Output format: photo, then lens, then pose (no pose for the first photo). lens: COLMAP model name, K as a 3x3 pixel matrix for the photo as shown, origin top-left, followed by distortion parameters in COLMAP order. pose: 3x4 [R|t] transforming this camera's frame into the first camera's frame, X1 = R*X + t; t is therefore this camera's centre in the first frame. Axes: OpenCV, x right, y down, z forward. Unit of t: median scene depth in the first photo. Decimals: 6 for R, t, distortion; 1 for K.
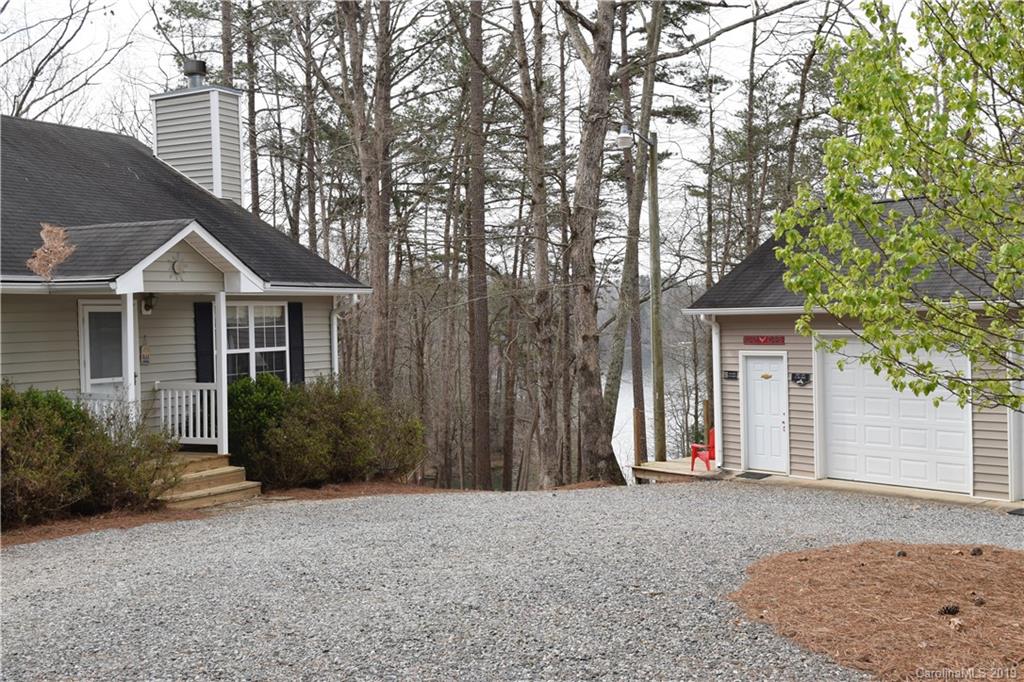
lens RADIAL K [[1179.7, 0, 508.6], [0, 1179.7, 344.4], [0, 0, 1]] dist [-0.039187, 0.000000]
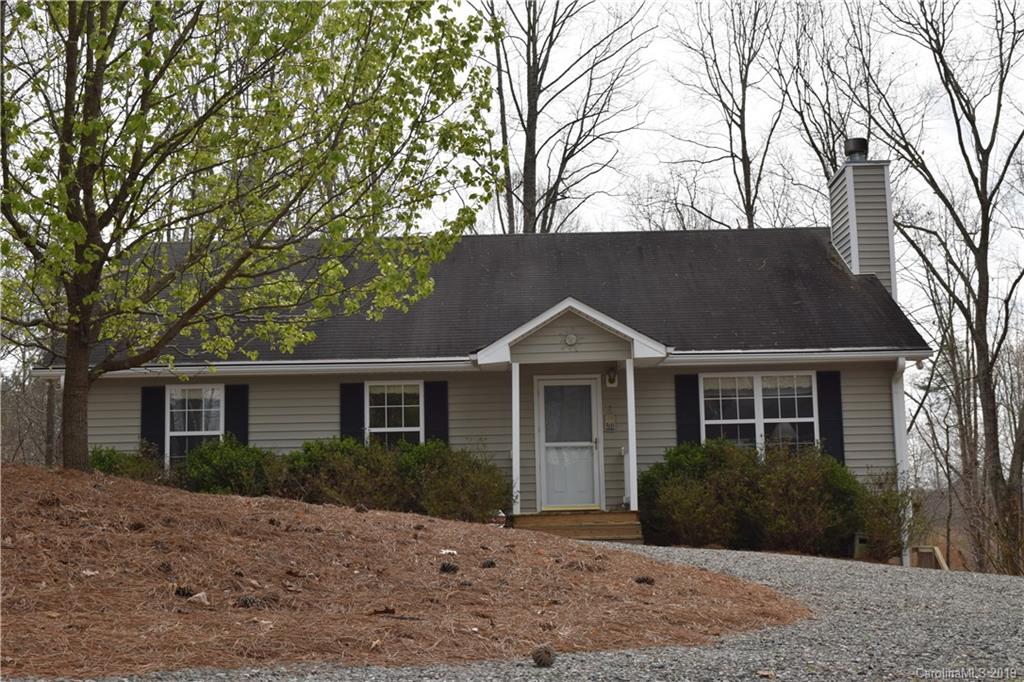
lens RADIAL K [[1407.2, 0, 511.5], [0, 1407.2, 344.9], [0, 0, 1]] dist [-0.025706, 0.000000]
pose [[0.451030, -0.107412, -0.886022, 0.852438], [-0.008527, 0.992168, -0.124620, 0.104207], [0.892468, 0.063763, 0.446582, 0.319895]]
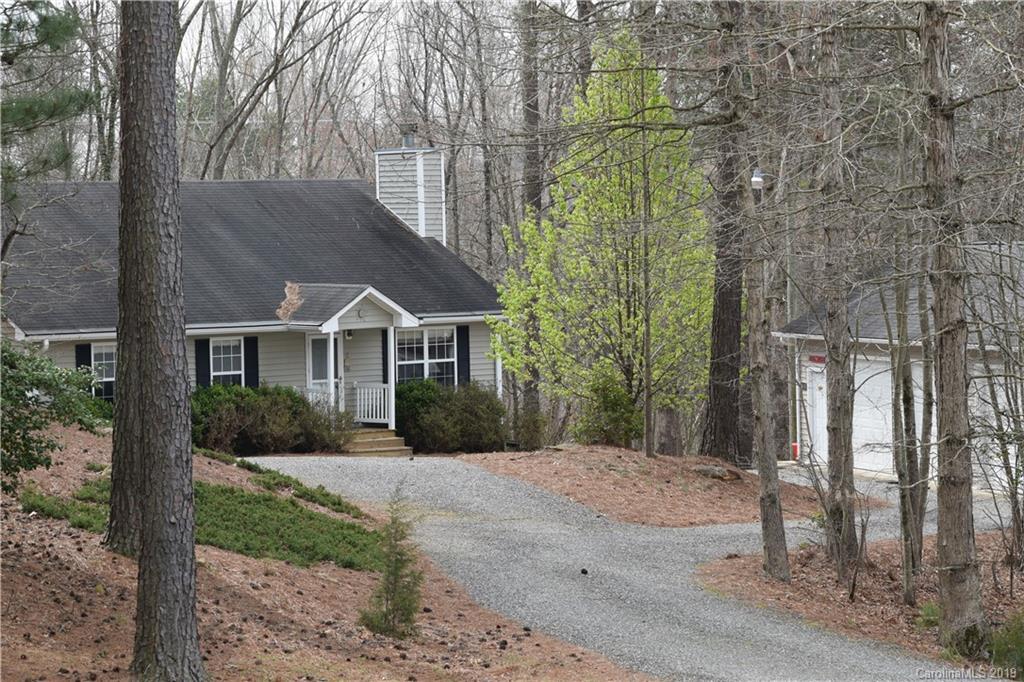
lens RADIAL K [[3573.6, 0, 512.4], [0, 3573.6, 340.4], [0, 0, 1]] dist [-0.300478, 0.000000]
pose [[0.943818, 0.017340, -0.330012, 1.481675], [-0.010741, 0.999704, 0.021809, -0.131358], [0.330292, -0.017039, 0.943725, -3.448540]]
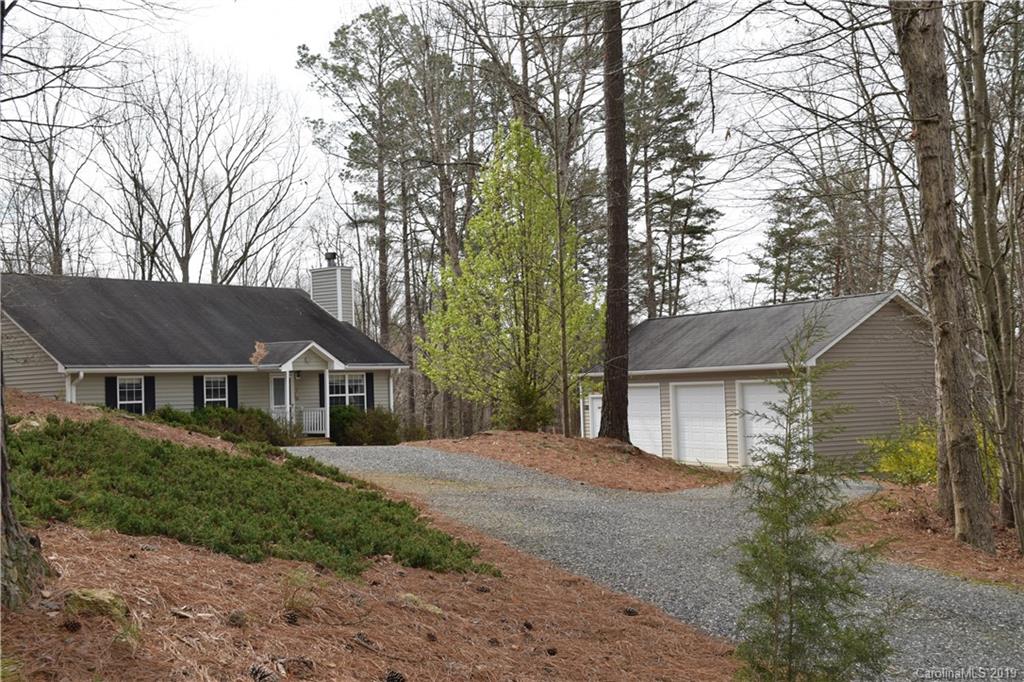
lens RADIAL K [[1268.3, 0, 511.3], [0, 1268.3, 339.8], [0, 0, 1]] dist [-0.043179, 0.000000]
pose [[0.981809, -0.013575, -0.189383, 0.610114], [0.003397, 0.998537, -0.053968, 0.035327], [0.189838, 0.052343, 0.980419, -1.451758]]
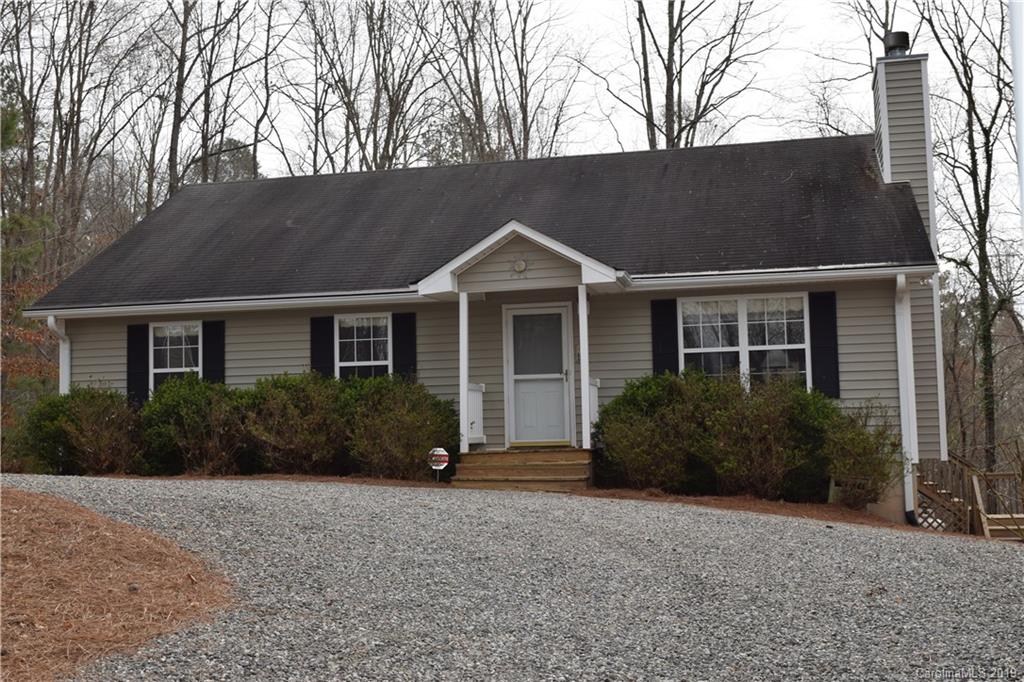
lens RADIAL K [[1250.9, 0, 511.0], [0, 1250.9, 336.2], [0, 0, 1]] dist [-0.016817, 0.000000]
pose [[0.245172, -0.068388, -0.967065, 0.763105], [-0.005493, 0.997395, -0.071925, 0.075138], [0.969464, 0.022946, 0.244157, 0.677146]]
